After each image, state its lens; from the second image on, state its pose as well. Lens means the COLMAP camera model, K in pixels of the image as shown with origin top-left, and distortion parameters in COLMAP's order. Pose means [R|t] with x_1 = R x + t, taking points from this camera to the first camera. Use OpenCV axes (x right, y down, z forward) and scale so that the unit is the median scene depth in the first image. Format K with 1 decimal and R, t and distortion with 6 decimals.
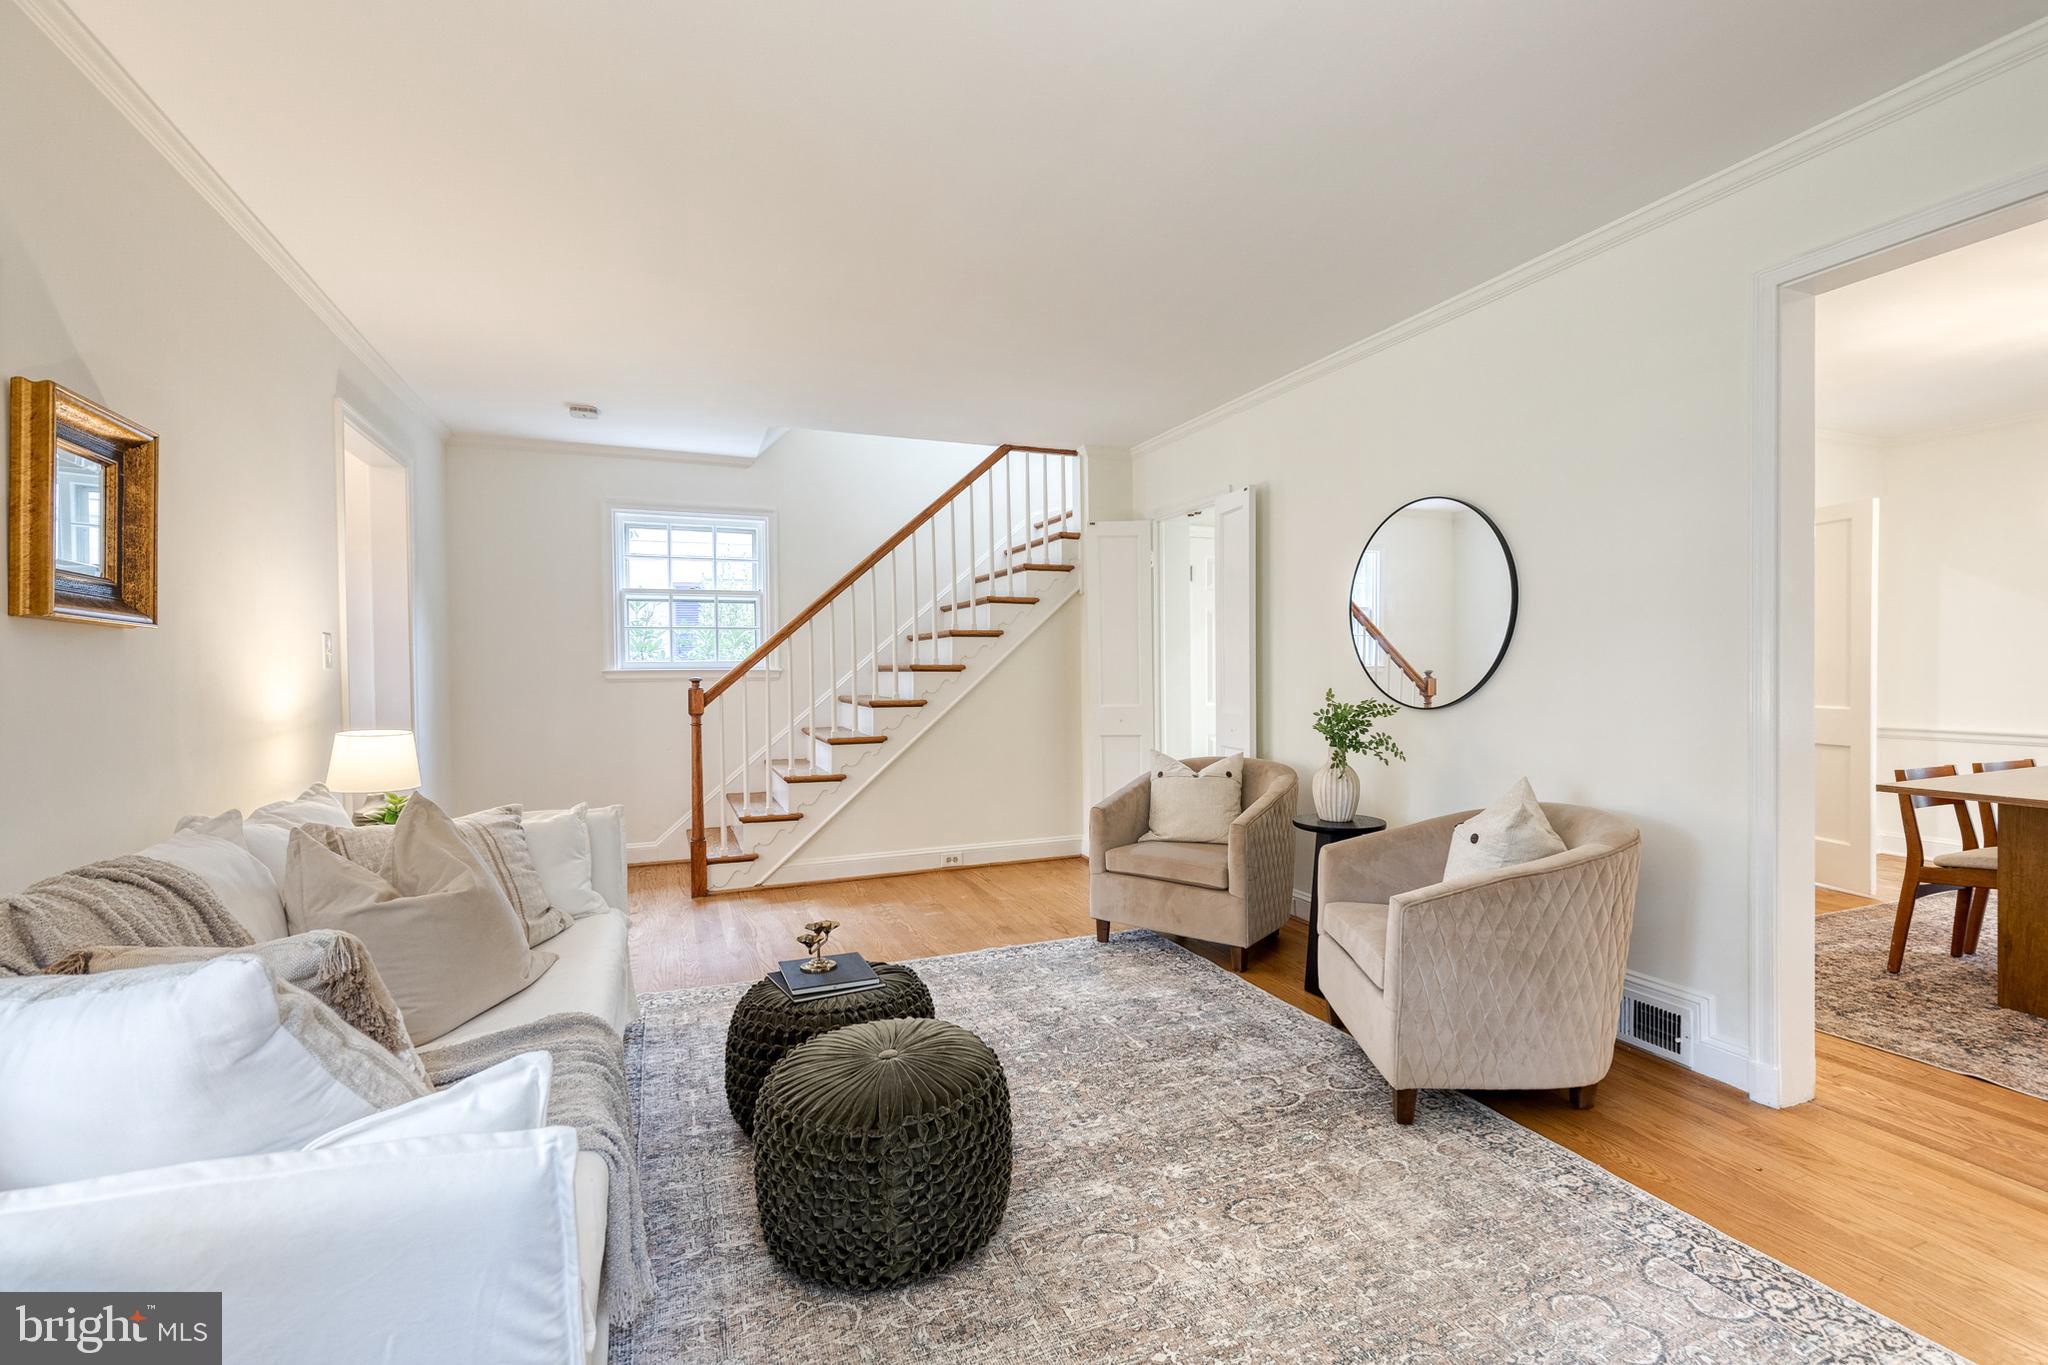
lens RADIAL K [[923.6, 0, 1043.0], [0, 923.6, 674.6], [0, 0, 1]] dist [0.011012, -0.000987]
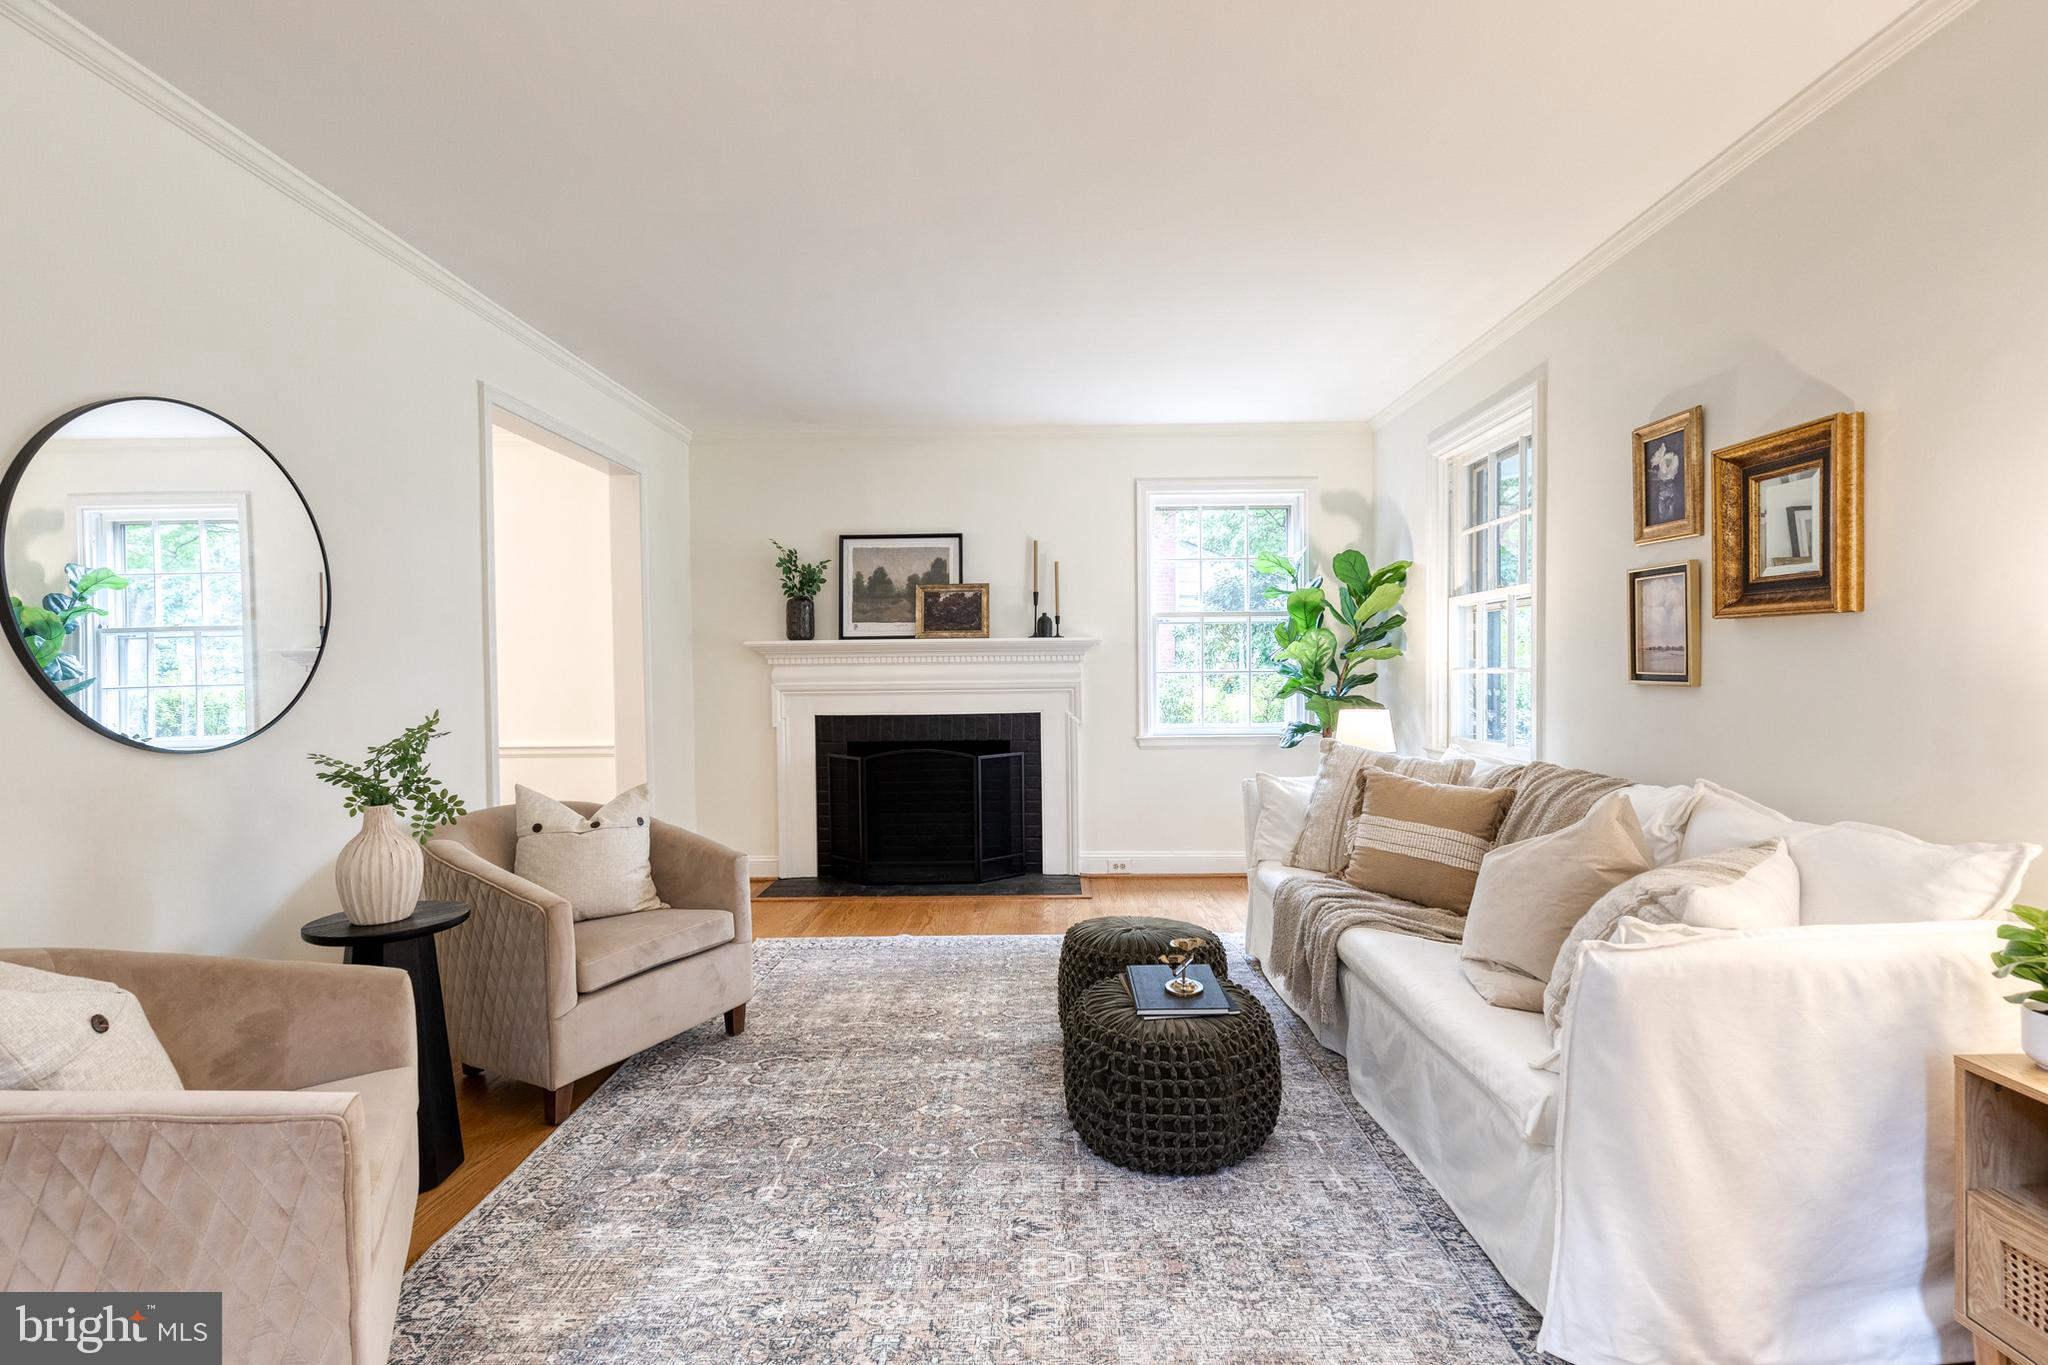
lens RADIAL K [[928.3, 0, 1036.8], [0, 928.3, 687.2], [0, 0, 1]] dist [0.007609, -0.000368]
pose [[-0.920064, 0.013941, 0.391519, -0.421713], [0.024261, 0.999476, 0.021424, -0.007924], [-0.391015, 0.029210, -0.919921, 1.693053]]
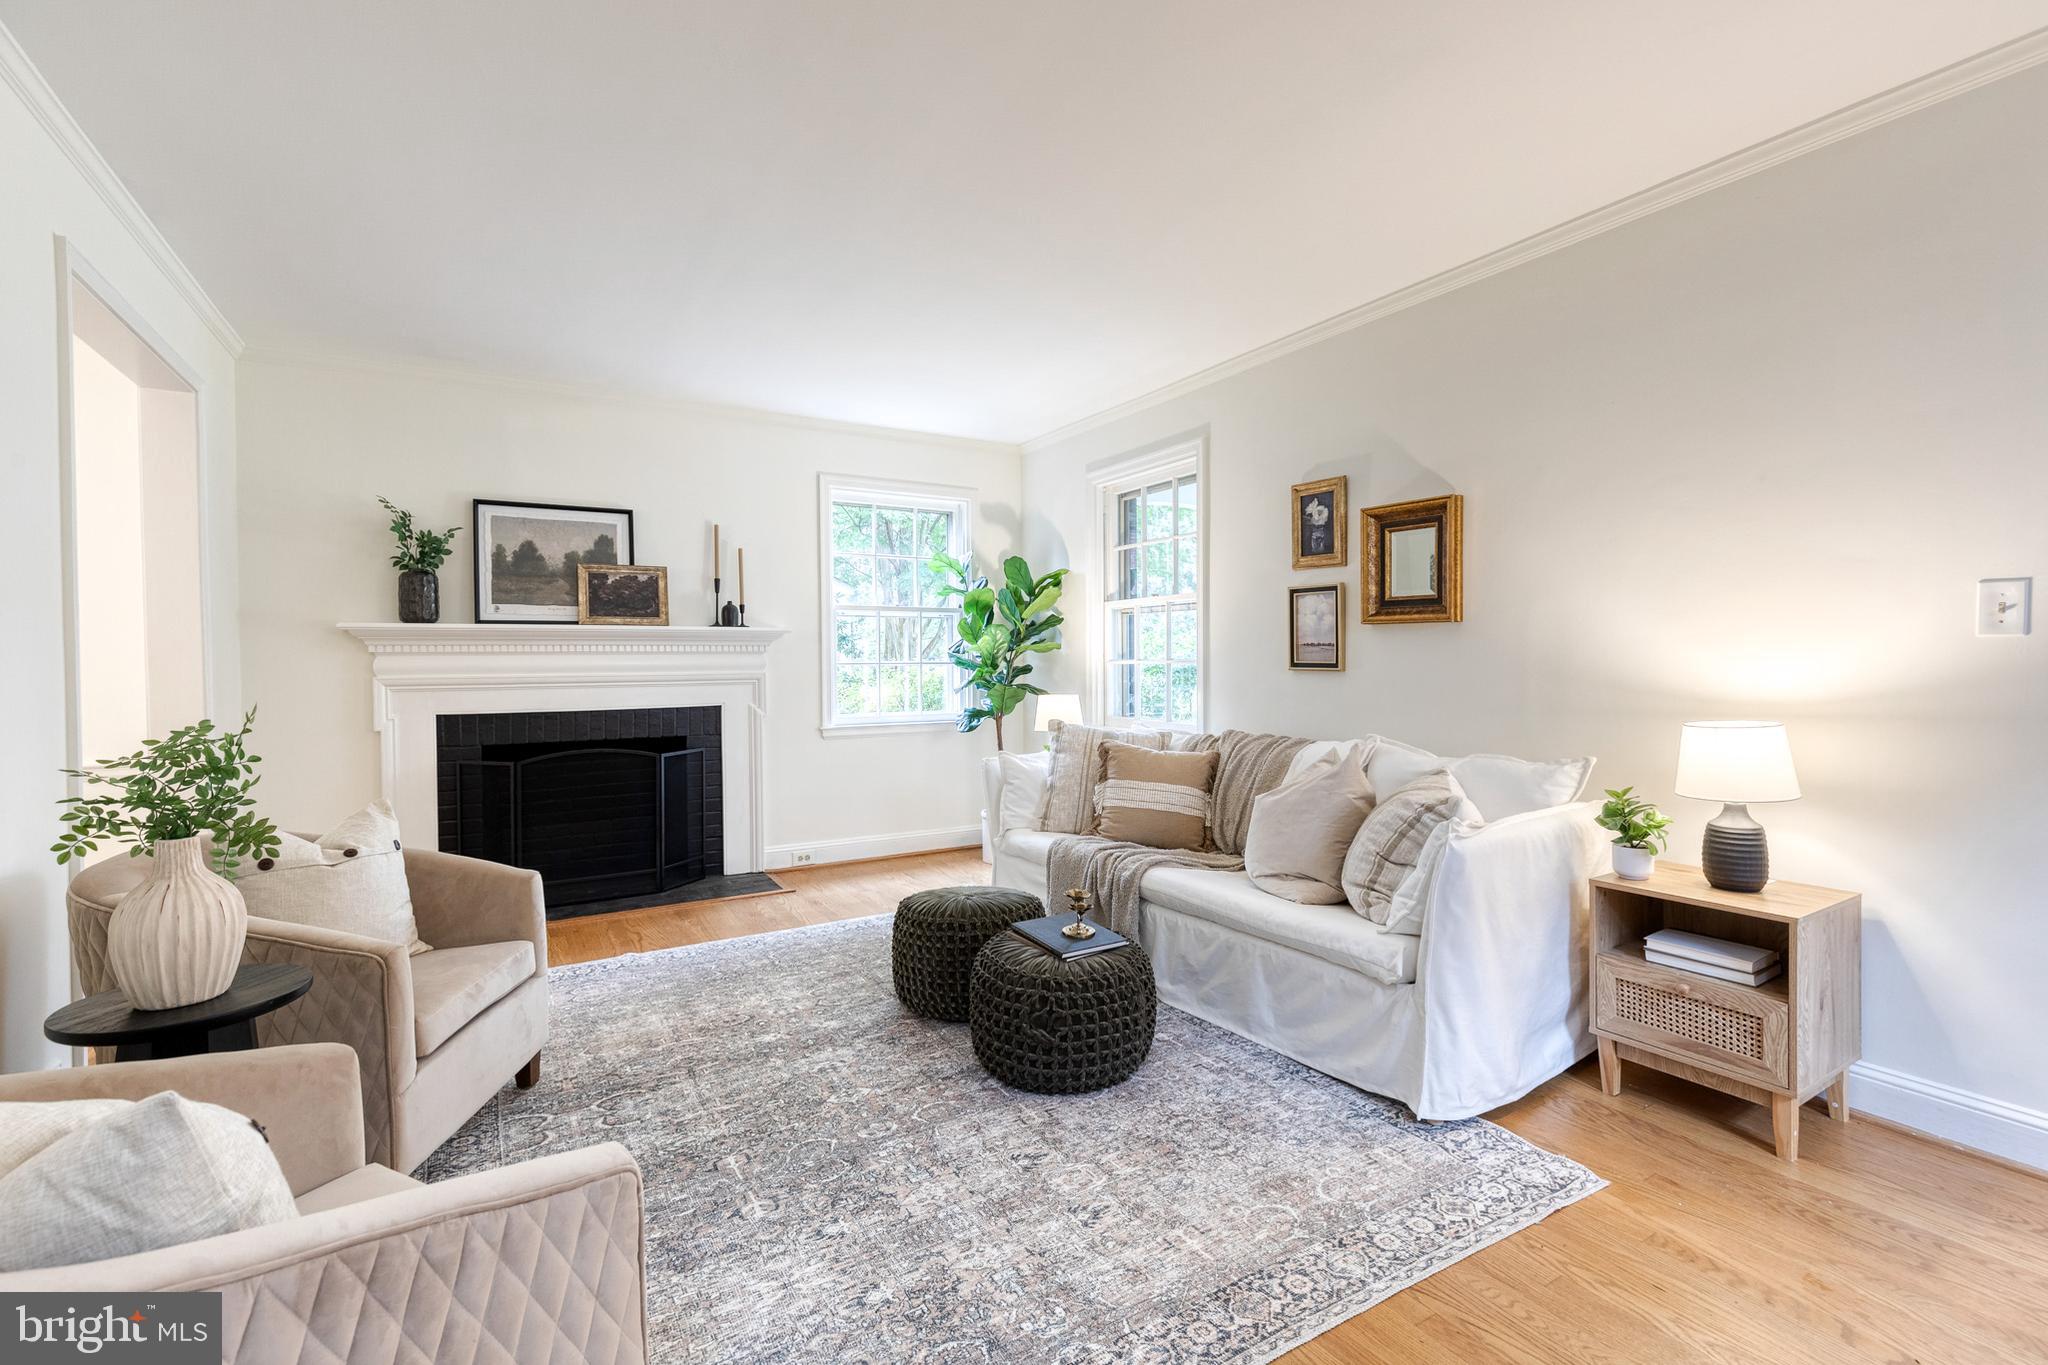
lens RADIAL K [[923.6, 0, 1043.0], [0, 923.6, 674.6], [0, 0, 1]] dist [0.011012, -0.000987]
pose [[-0.988093, 0.021393, -0.152363, -0.040128], [0.017968, 0.999555, 0.023820, -0.007009], [0.152805, 0.020799, -0.988037, 1.816840]]
